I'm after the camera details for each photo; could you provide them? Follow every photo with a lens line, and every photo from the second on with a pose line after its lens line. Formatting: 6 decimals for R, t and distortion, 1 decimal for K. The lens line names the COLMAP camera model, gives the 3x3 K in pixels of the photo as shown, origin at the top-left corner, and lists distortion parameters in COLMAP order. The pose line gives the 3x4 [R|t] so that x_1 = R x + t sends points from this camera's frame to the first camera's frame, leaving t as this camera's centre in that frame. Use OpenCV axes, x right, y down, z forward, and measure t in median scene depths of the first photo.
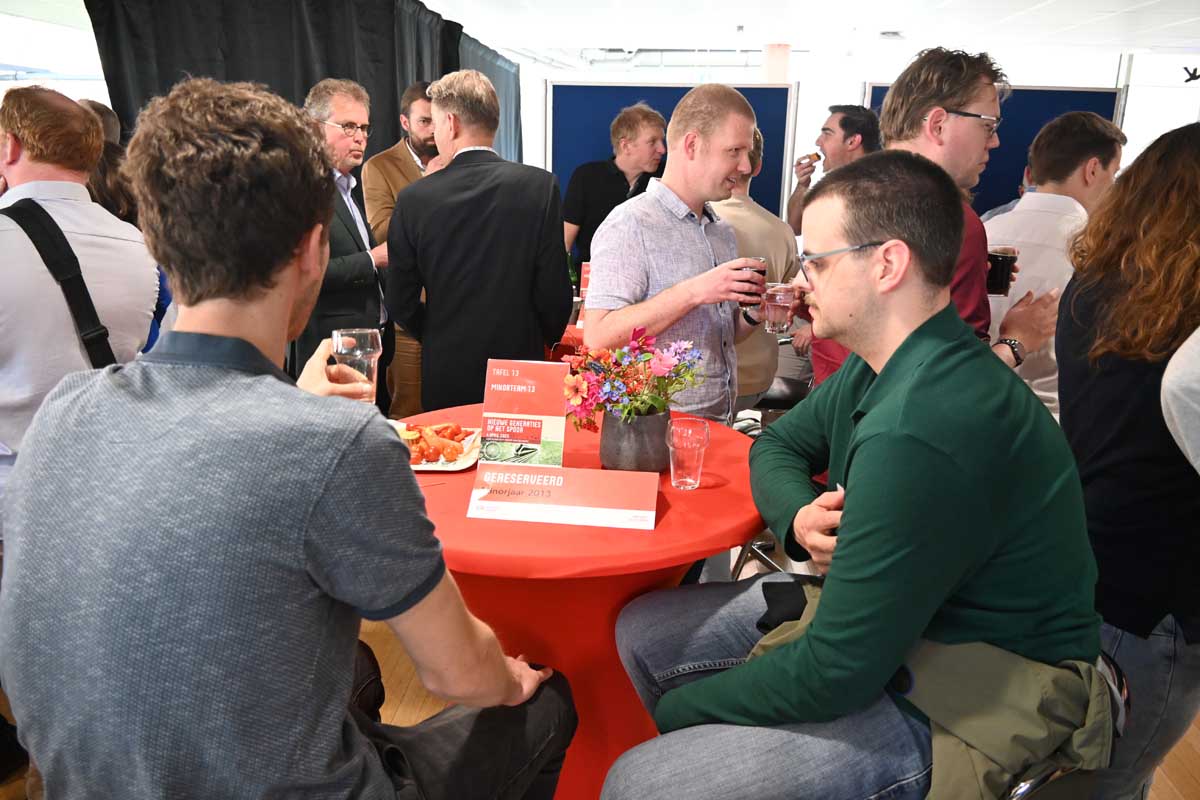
lens RADIAL K [[896.6, 0, 601.0], [0, 896.6, 397.0], [0, 0, 1]] dist [0.016433, -0.020202]
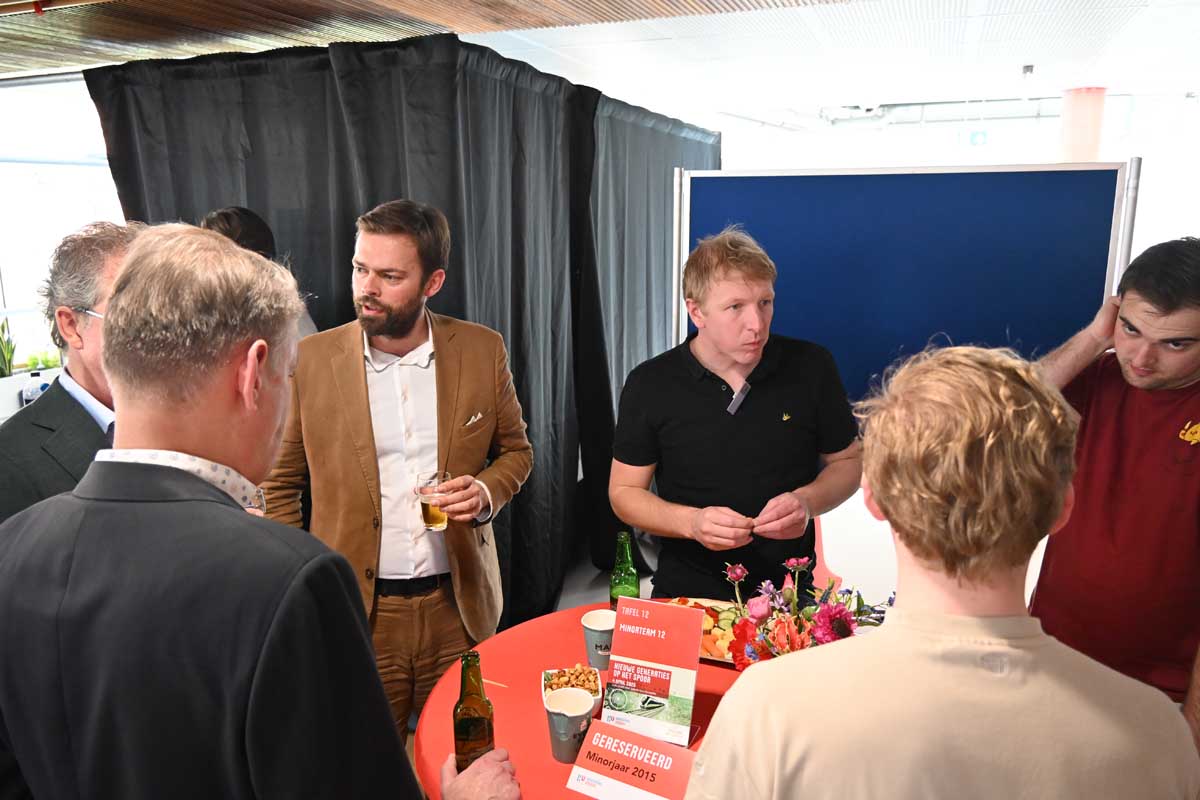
lens RADIAL K [[896.6, 0, 596.4], [0, 896.6, 407.4], [0, 0, 1]] dist [0.016433, -0.020202]
pose [[0.955203, 0.042445, -0.292891, 0.054674], [-0.056521, 0.997609, -0.039758, -0.108397], [0.290504, 0.054532, 0.955319, 0.268034]]
